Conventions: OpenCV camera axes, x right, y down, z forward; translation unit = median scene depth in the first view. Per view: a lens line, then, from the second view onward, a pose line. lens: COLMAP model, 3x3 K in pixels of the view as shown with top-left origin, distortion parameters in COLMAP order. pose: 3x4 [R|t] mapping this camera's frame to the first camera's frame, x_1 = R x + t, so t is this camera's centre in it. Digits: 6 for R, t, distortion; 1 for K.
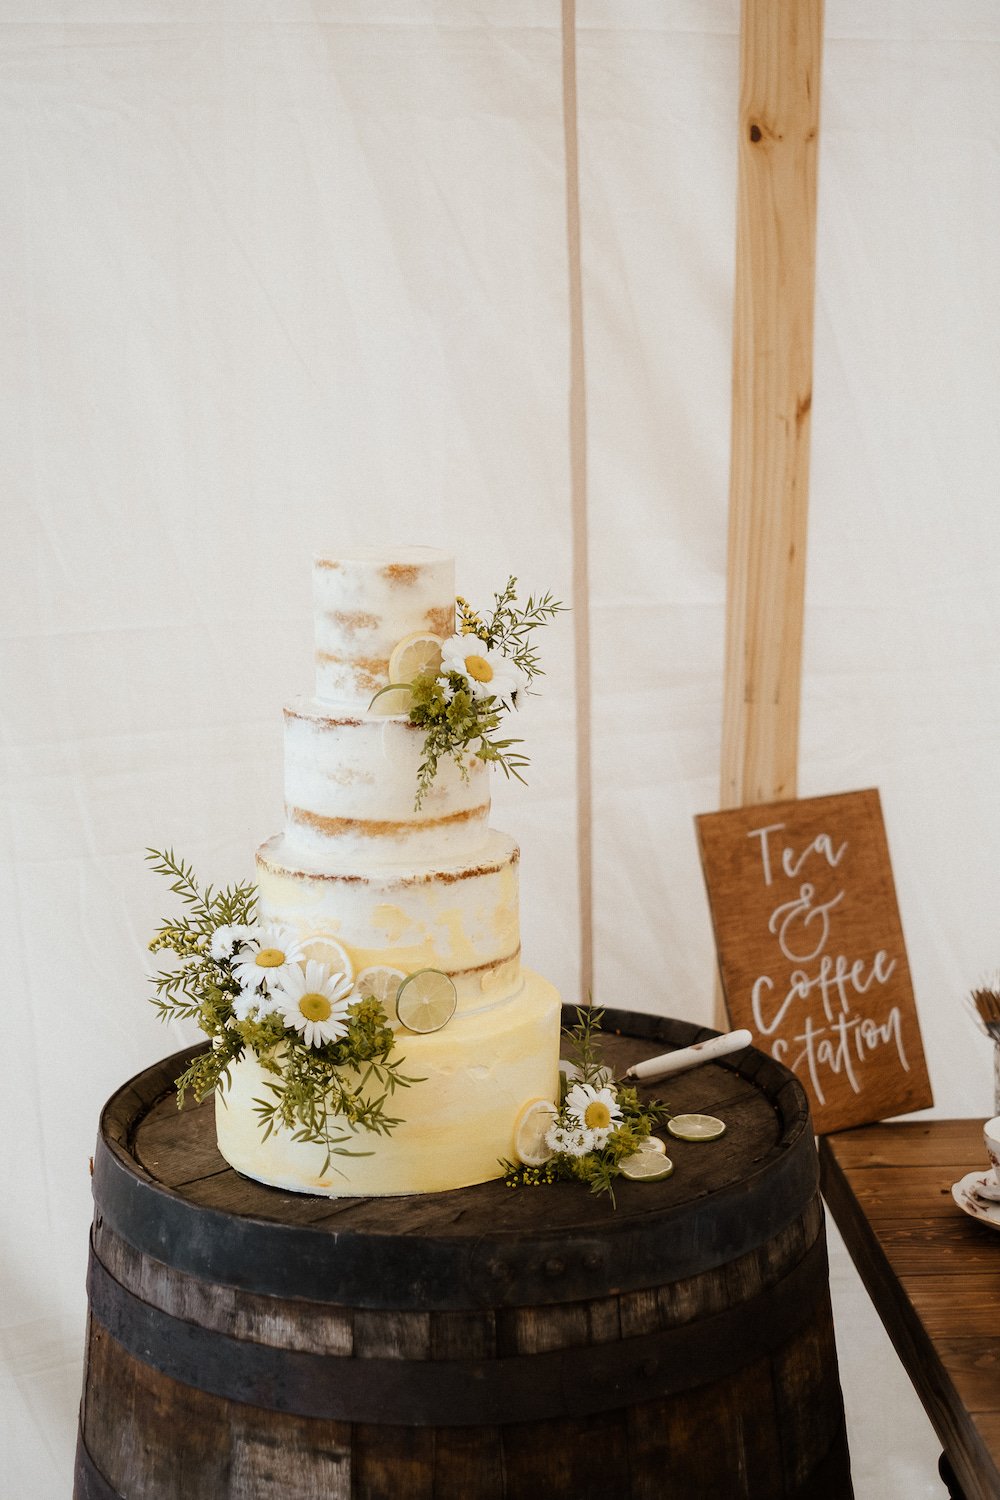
lens RADIAL K [[1510.0, 0, 501.6], [0, 1510.0, 724.8], [0, 0, 1]] dist [-0.044640, -0.003917]
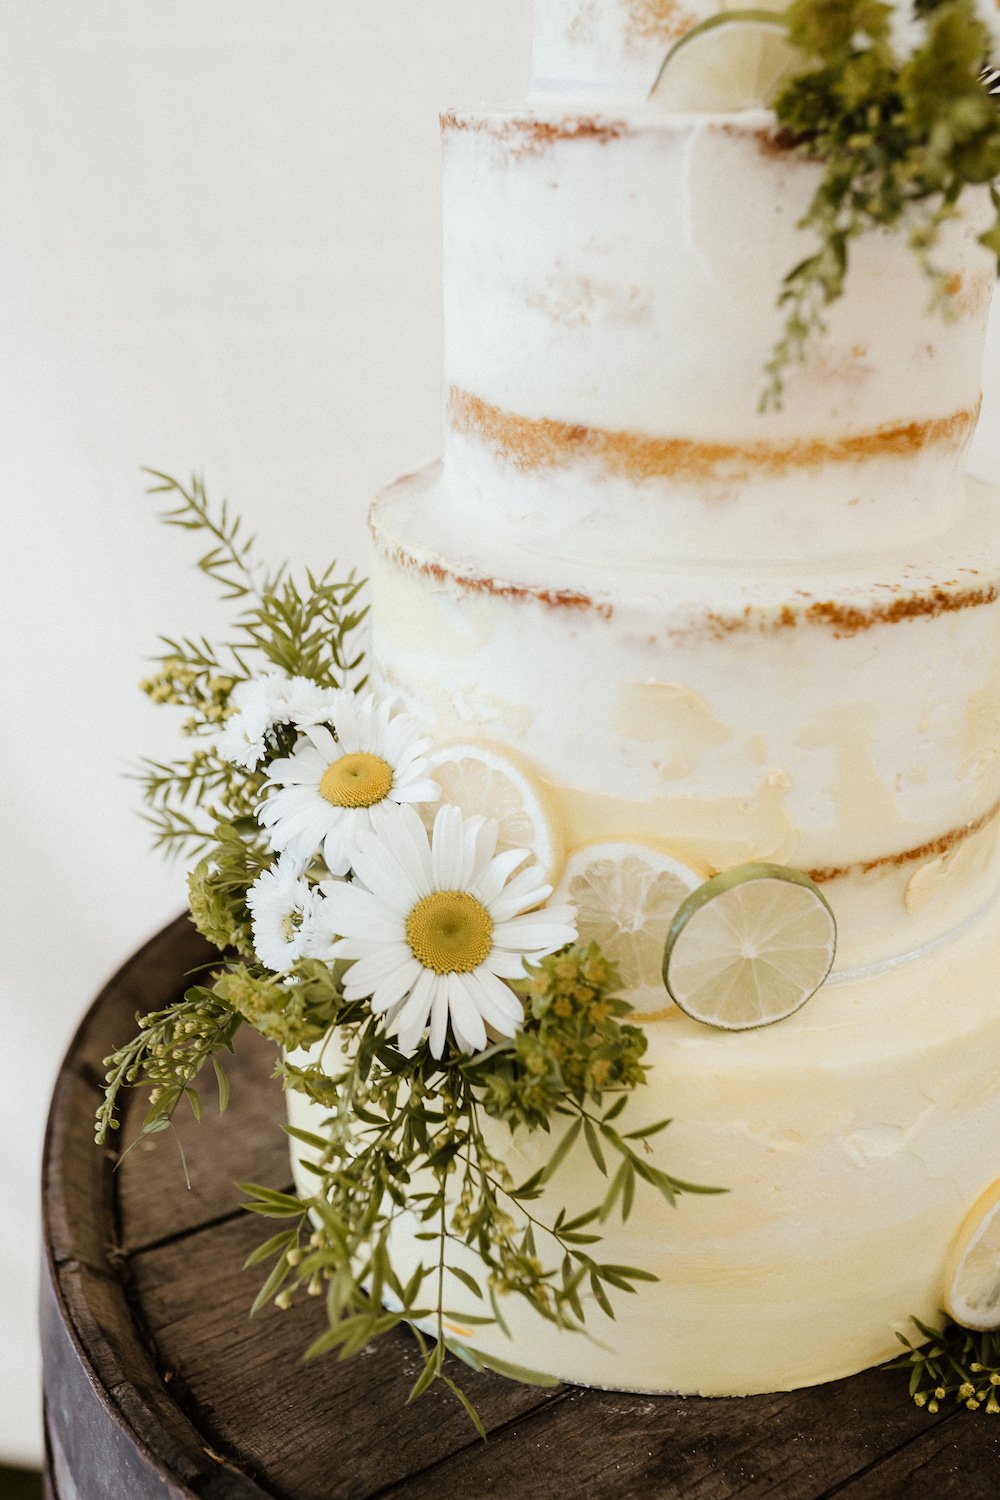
lens RADIAL K [[1510.0, 0, 501.6], [0, 1510.0, 724.8], [0, 0, 1]] dist [-0.044640, -0.003917]
pose [[0.965918, 0.107230, -0.235592, -0.028102], [-0.044001, 0.964932, 0.258787, 0.039876], [0.255080, -0.239601, 0.936763, 0.654830]]
